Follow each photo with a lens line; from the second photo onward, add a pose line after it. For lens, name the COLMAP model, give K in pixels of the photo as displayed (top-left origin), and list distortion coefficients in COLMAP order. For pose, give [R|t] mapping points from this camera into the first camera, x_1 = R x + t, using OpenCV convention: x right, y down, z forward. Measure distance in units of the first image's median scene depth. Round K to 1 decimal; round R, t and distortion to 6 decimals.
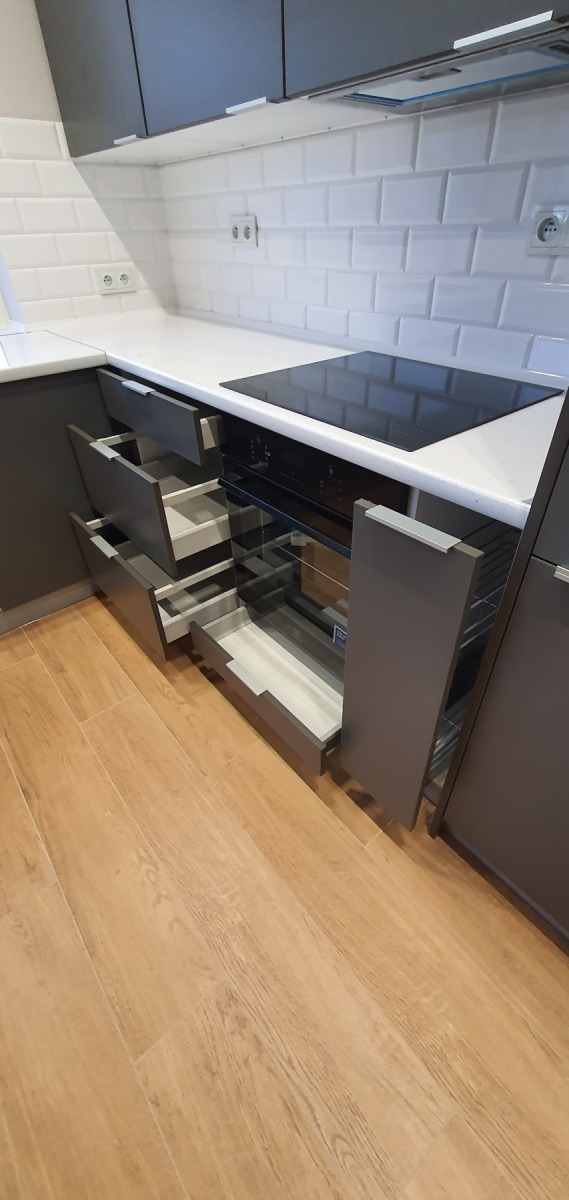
lens RADIAL K [[479.9, 0, 298.5], [0, 479.9, 603.8], [0, 0, 1]] dist [0.003905, 0.000171]
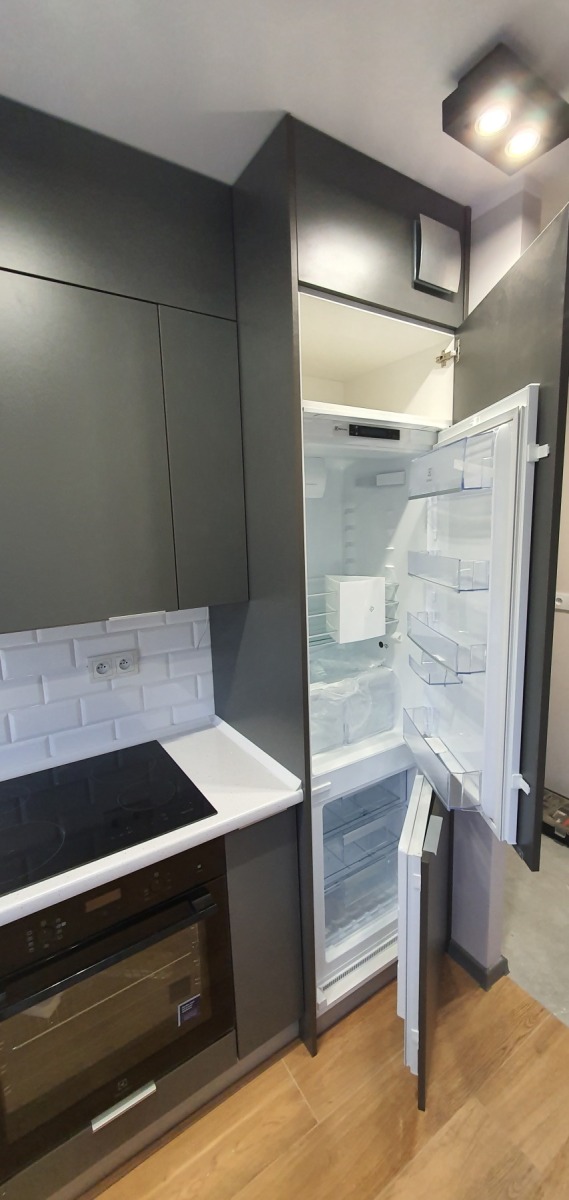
lens RADIAL K [[479.9, 0, 299.0], [0, 479.9, 598.8], [0, 0, 1]] dist [0.003905, 0.000171]
pose [[0.115225, -0.143552, 0.982912, -0.748261], [0.633933, 0.772429, 0.038497, -0.482238], [-0.764756, 0.618665, 0.180006, 0.059543]]
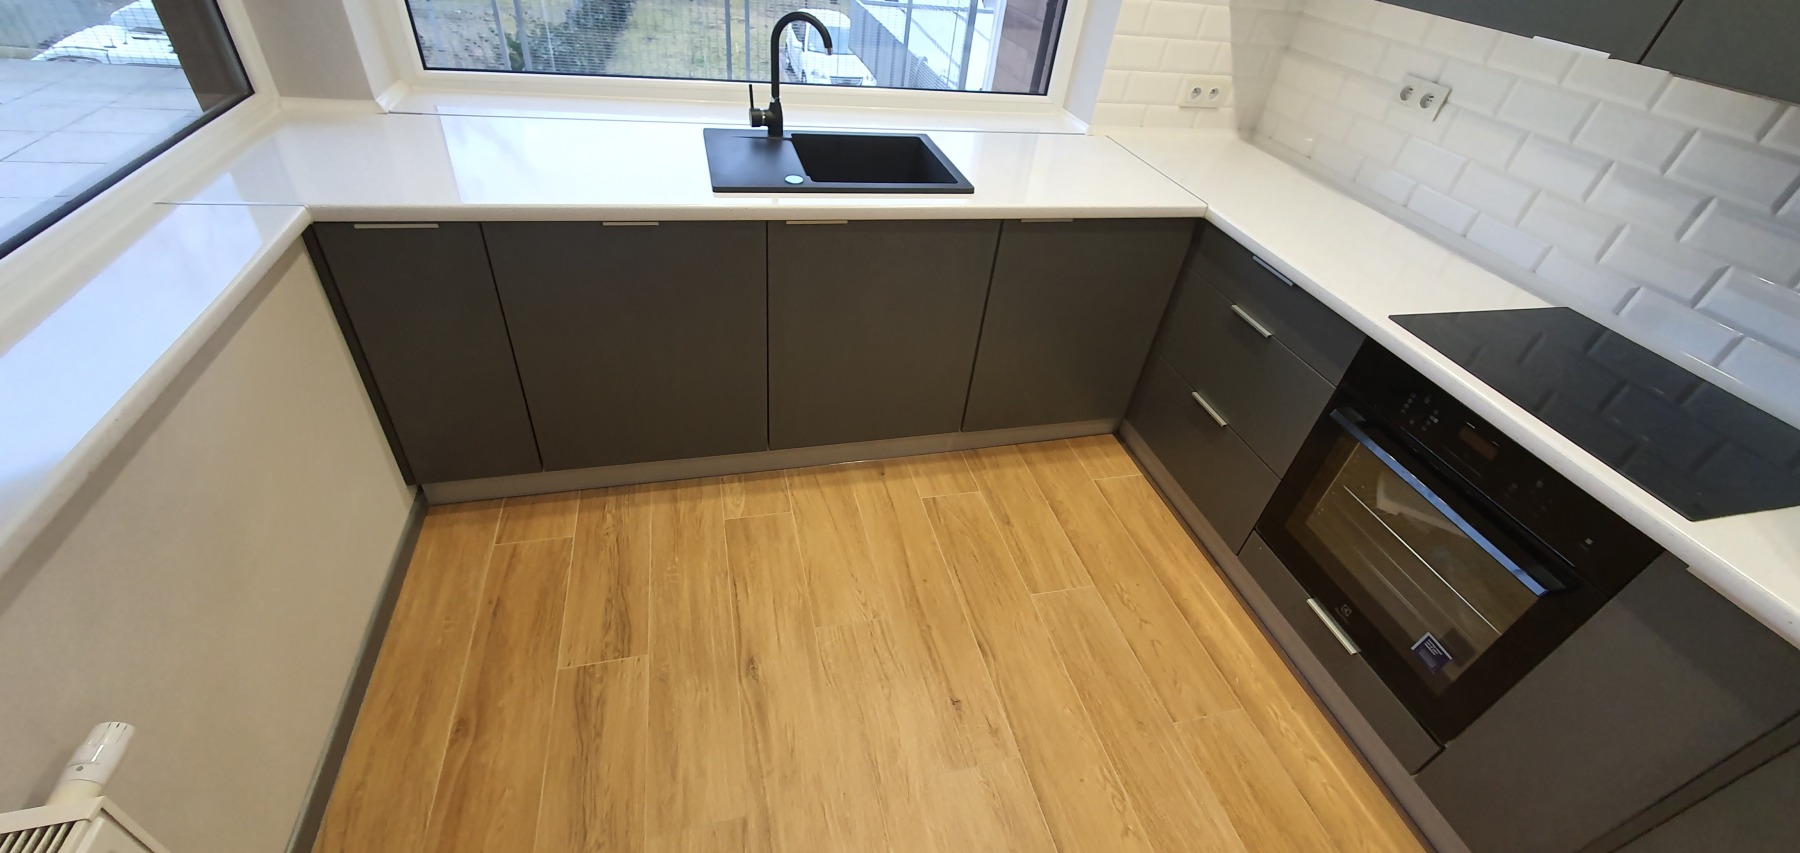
lens RADIAL K [[719.8, 0, 897.7], [0, 719.8, 412.3], [0, 0, 1]] dist [0.003905, 0.000171]
pose [[0.895597, 0.354842, -0.268315, -0.511062], [-0.363392, 0.931445, 0.018869, -0.000133], [0.256616, 0.080604, 0.963146, -0.433382]]
